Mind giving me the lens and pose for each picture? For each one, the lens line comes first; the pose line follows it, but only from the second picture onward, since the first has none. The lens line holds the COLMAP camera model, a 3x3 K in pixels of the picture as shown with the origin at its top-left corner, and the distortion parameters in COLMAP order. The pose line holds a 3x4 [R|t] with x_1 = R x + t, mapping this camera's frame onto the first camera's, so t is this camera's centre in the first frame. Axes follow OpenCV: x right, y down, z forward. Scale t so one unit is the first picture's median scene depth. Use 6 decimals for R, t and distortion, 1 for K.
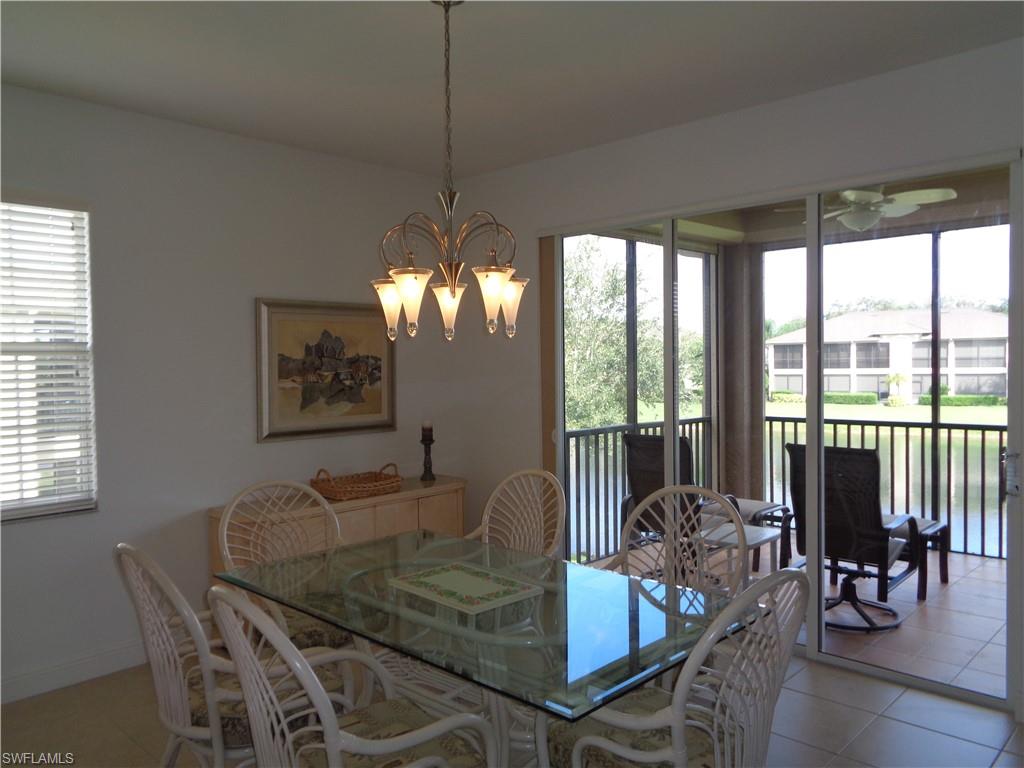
lens RADIAL K [[772.6, 0, 511.9], [0, 772.6, 383.6], [0, 0, 1]] dist [0.009449, 0.003233]
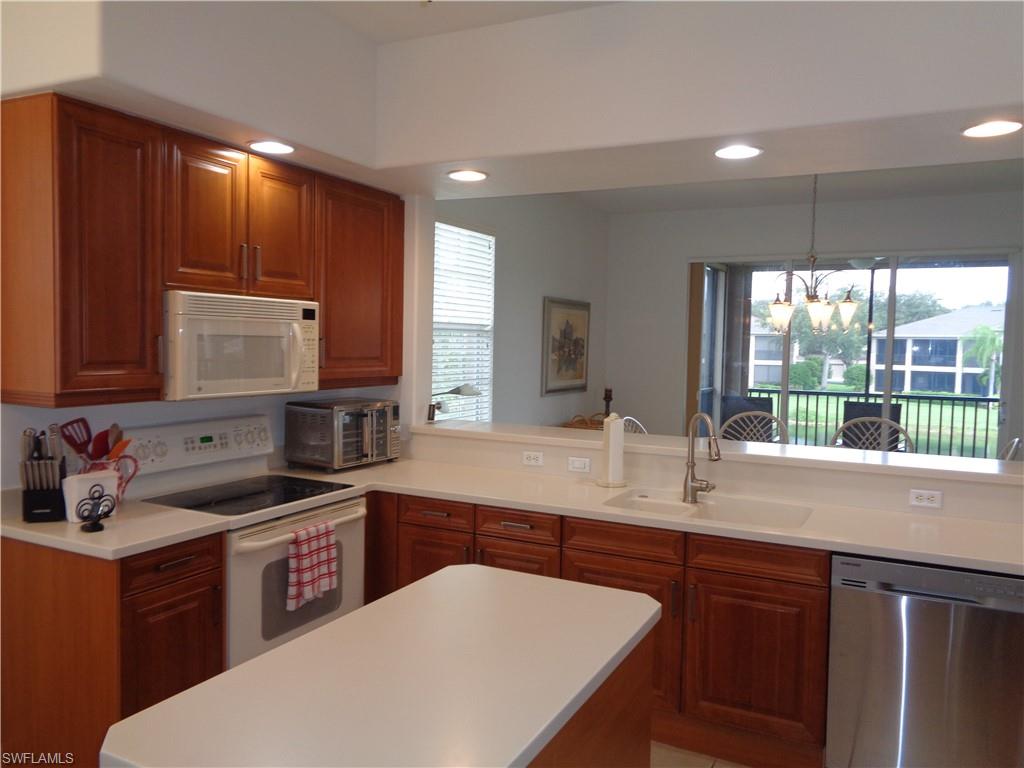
lens RADIAL K [[772.6, 0, 511.9], [0, 772.6, 383.6], [0, 0, 1]] dist [0.009449, 0.003233]
pose [[0.956546, 0.014790, 0.291205, -0.743552], [-0.021396, 0.999581, 0.019515, 0.023365], [-0.290795, -0.024898, 0.956461, -0.339241]]
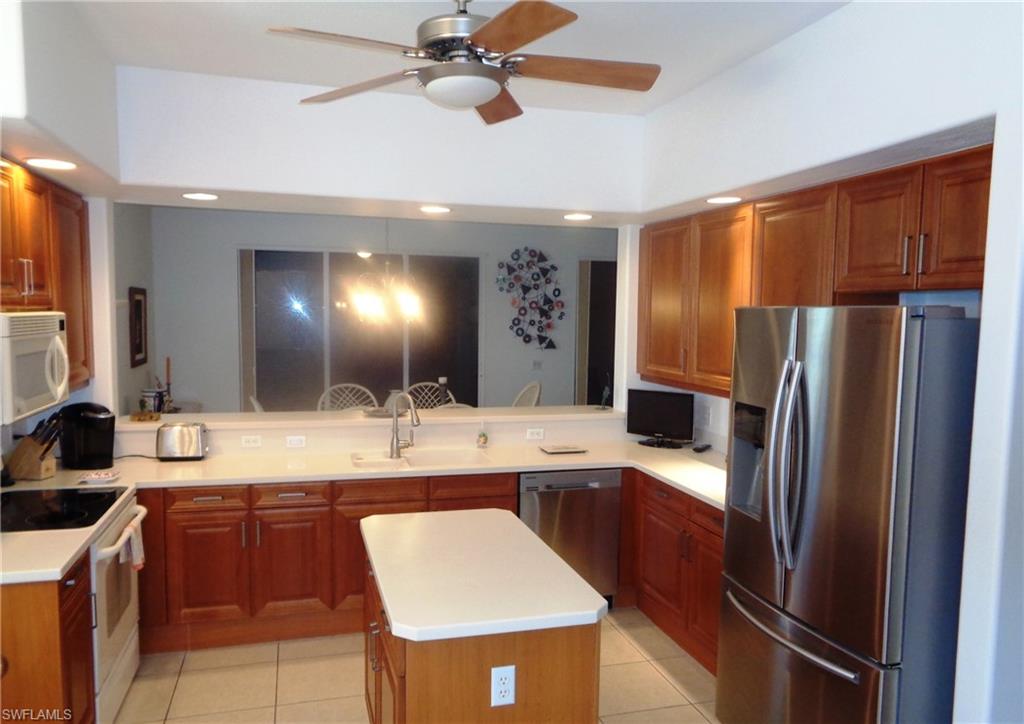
lens RADIAL K [[767.1, 0, 512.1], [0, 767.1, 387.9], [0, 0, 1]] dist [-0.002942, -0.002328]
pose [[0.505775, -0.068267, 0.859960, -1.112944], [0.009357, 0.997239, 0.073661, -0.012716], [-0.862614, -0.029210, 0.505018, -0.318115]]
